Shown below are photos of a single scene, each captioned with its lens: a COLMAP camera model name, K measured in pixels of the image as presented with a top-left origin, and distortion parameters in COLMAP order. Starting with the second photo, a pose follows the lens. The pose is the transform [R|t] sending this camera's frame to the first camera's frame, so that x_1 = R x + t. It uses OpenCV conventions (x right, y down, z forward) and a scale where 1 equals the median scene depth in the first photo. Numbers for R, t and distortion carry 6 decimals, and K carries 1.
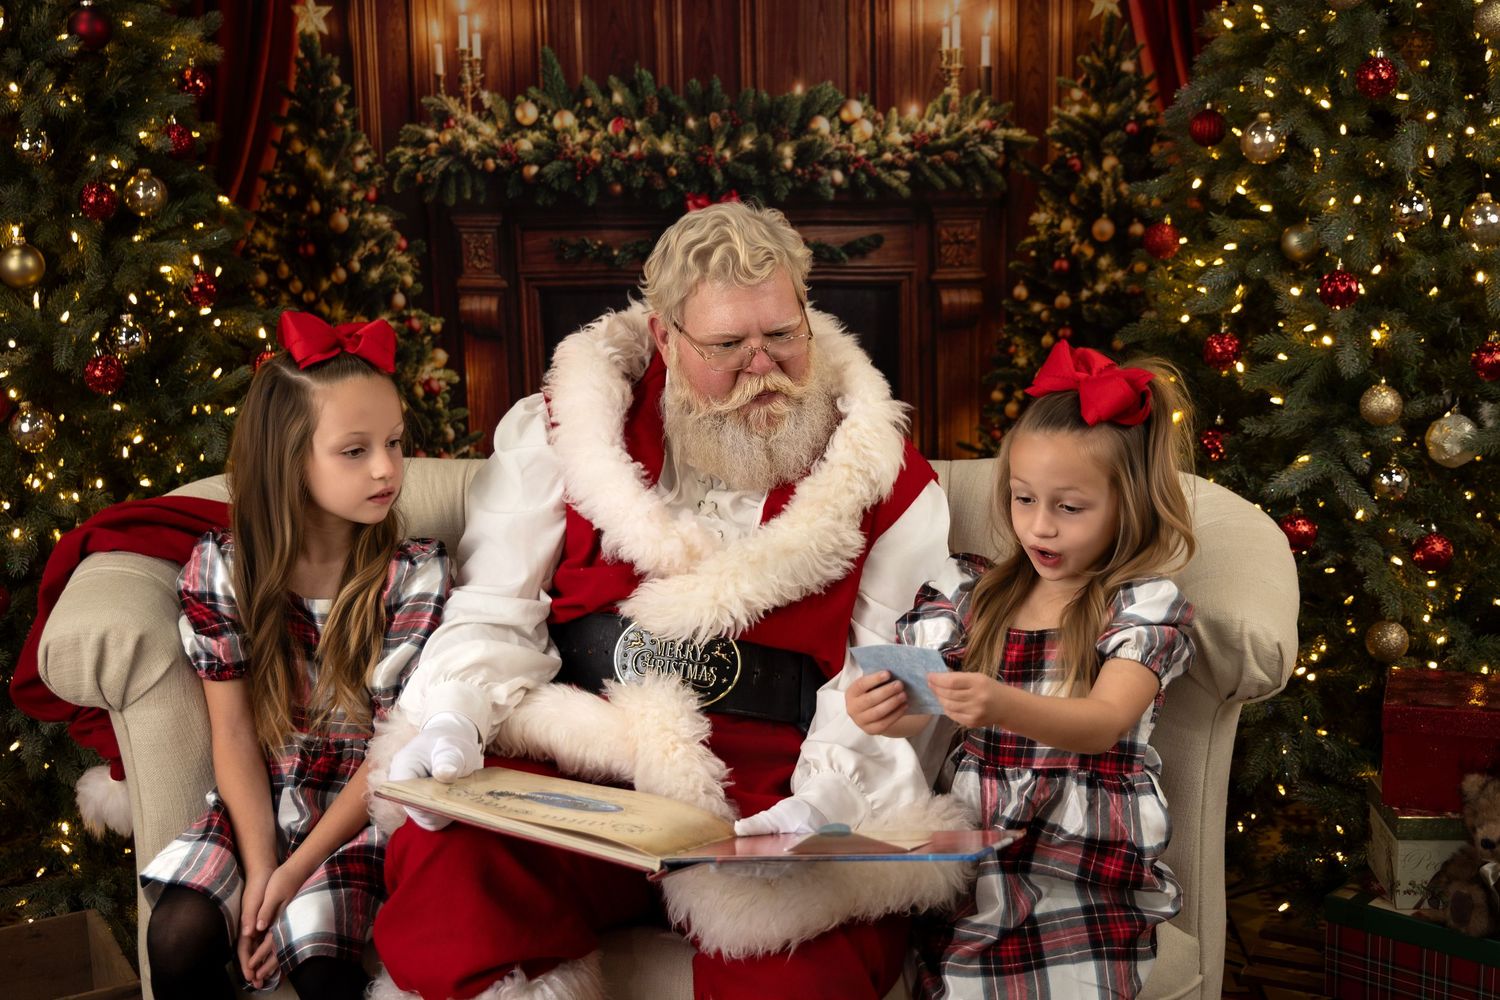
lens RADIAL K [[1949.0, 0, 762.6], [0, 1949.0, 490.4], [0, 0, 1]] dist [-0.008017, 0.000000]
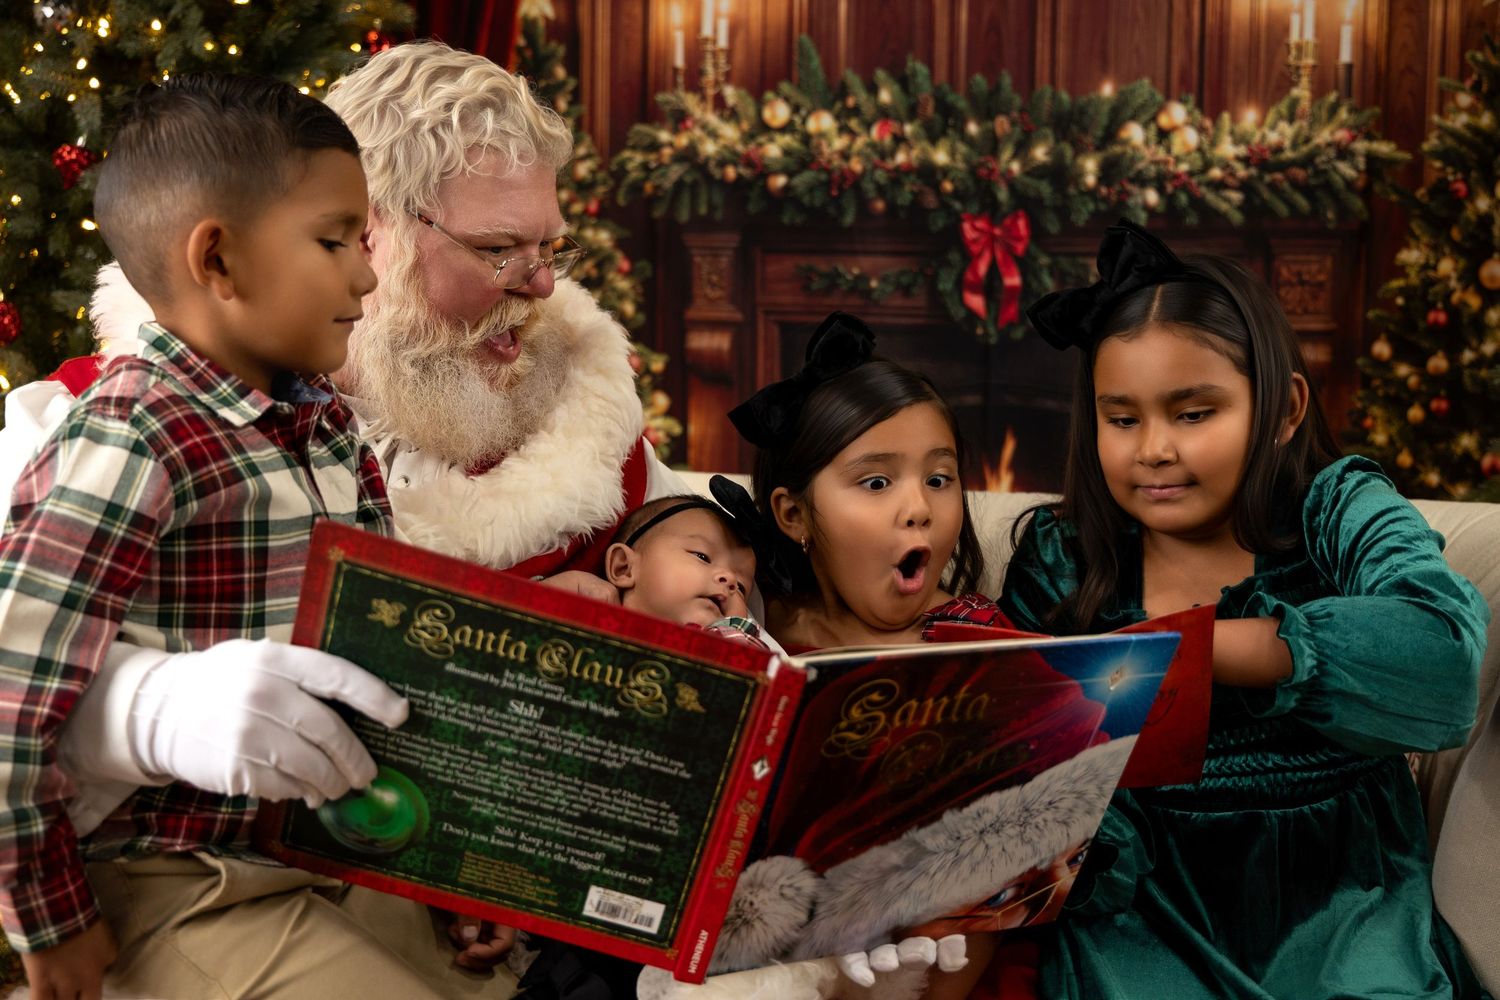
lens RADIAL K [[2136.3, 0, 742.4], [0, 2136.3, 500.9], [0, 0, 1]] dist [-0.006968, 0.000000]
pose [[0.981309, 0.050277, -0.185756, 0.042991], [-0.068067, 0.993553, -0.090663, 0.055561], [0.180000, 0.101613, 0.978404, 0.118033]]
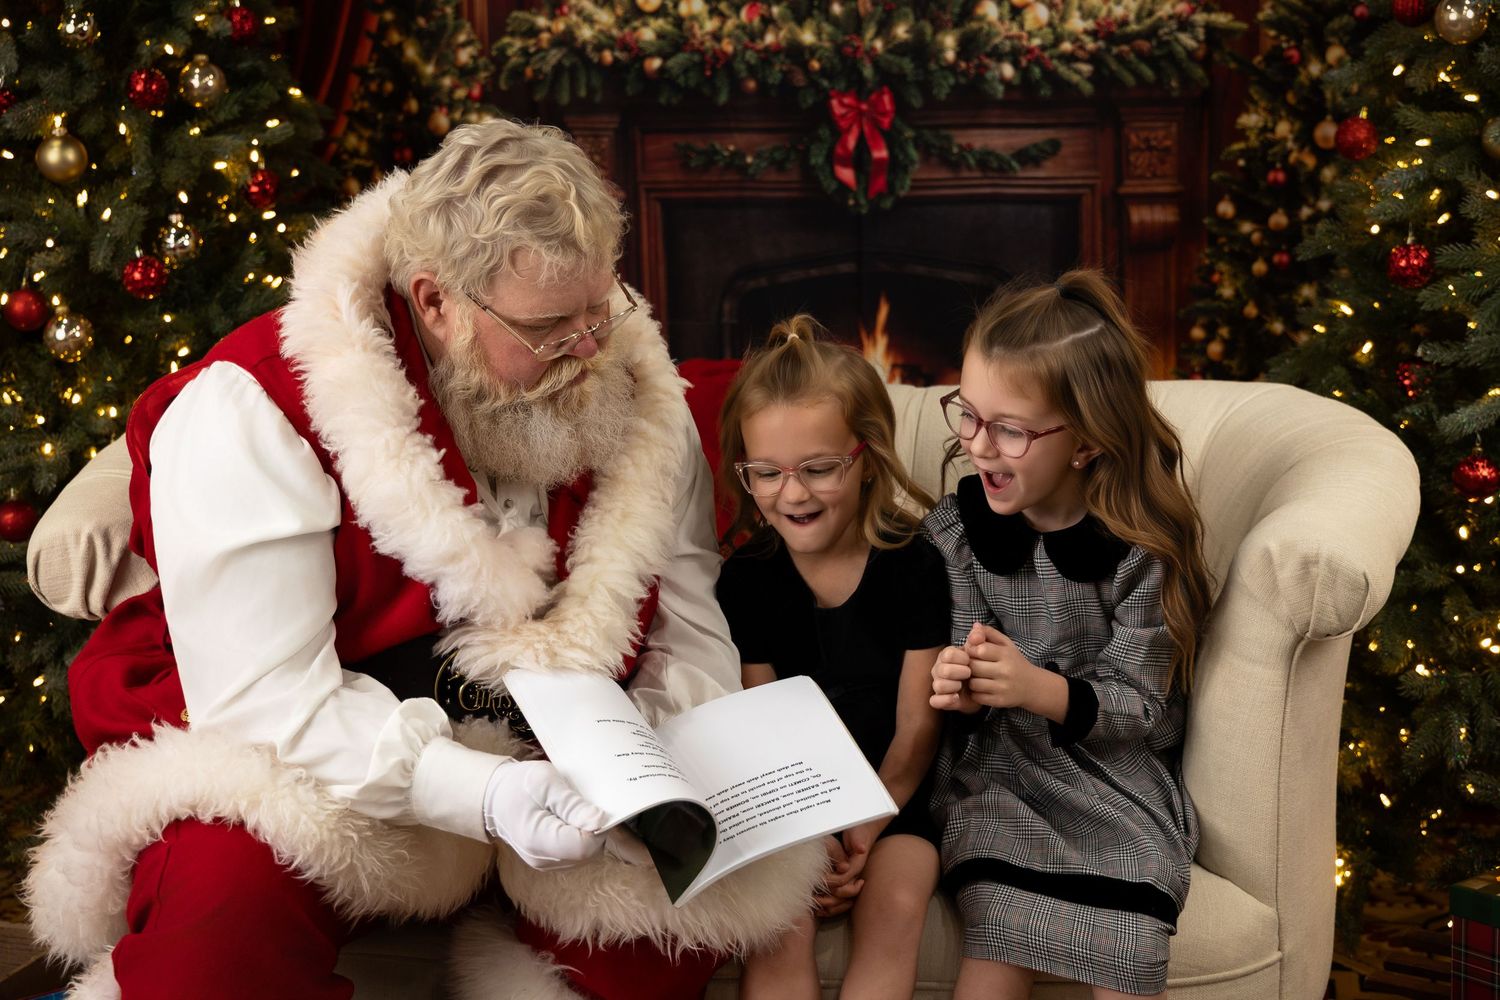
lens RADIAL K [[2511.8, 0, 770.8], [0, 2511.8, 503.3], [0, 0, 1]] dist [0.011523, 0.000000]
pose [[0.989363, 0.024057, -0.143463, 0.098420], [-0.025007, 0.999676, -0.004827, 0.035474], [0.143300, 0.008363, 0.989644, -0.097879]]
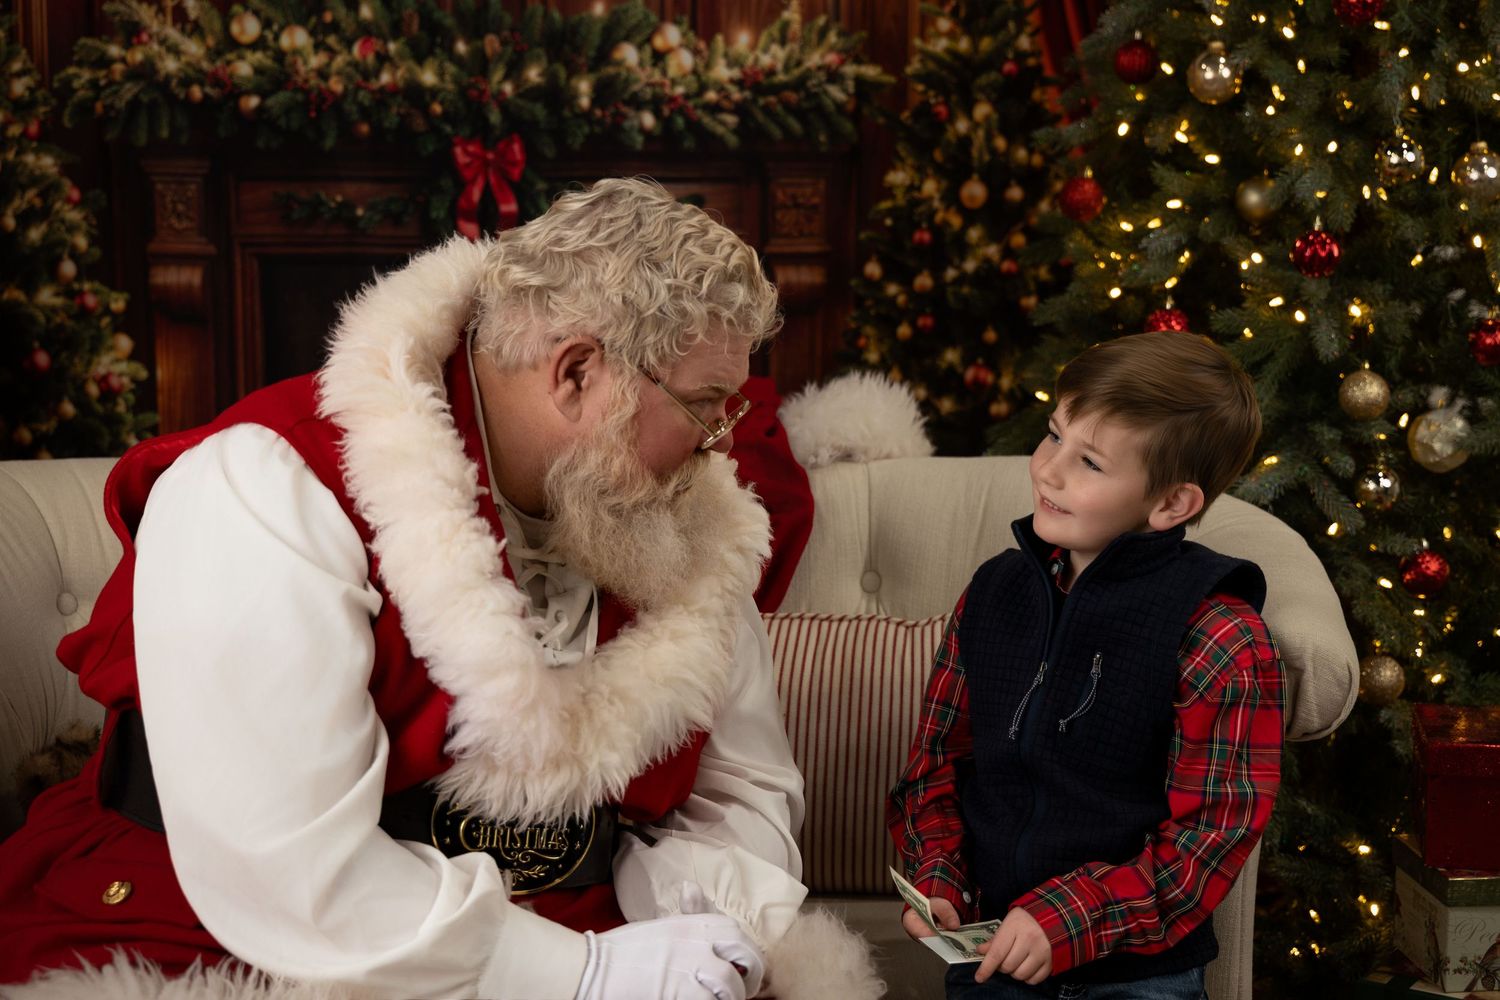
lens RADIAL K [[2535.9, 0, 755.0], [0, 2535.9, 493.2], [0, 0, 1]] dist [0.018702, 0.000000]
pose [[0.985339, -0.001506, 0.170601, -0.094222], [0.007531, 0.999370, -0.034672, 0.025835], [-0.170441, 0.035449, 0.984730, -0.013243]]
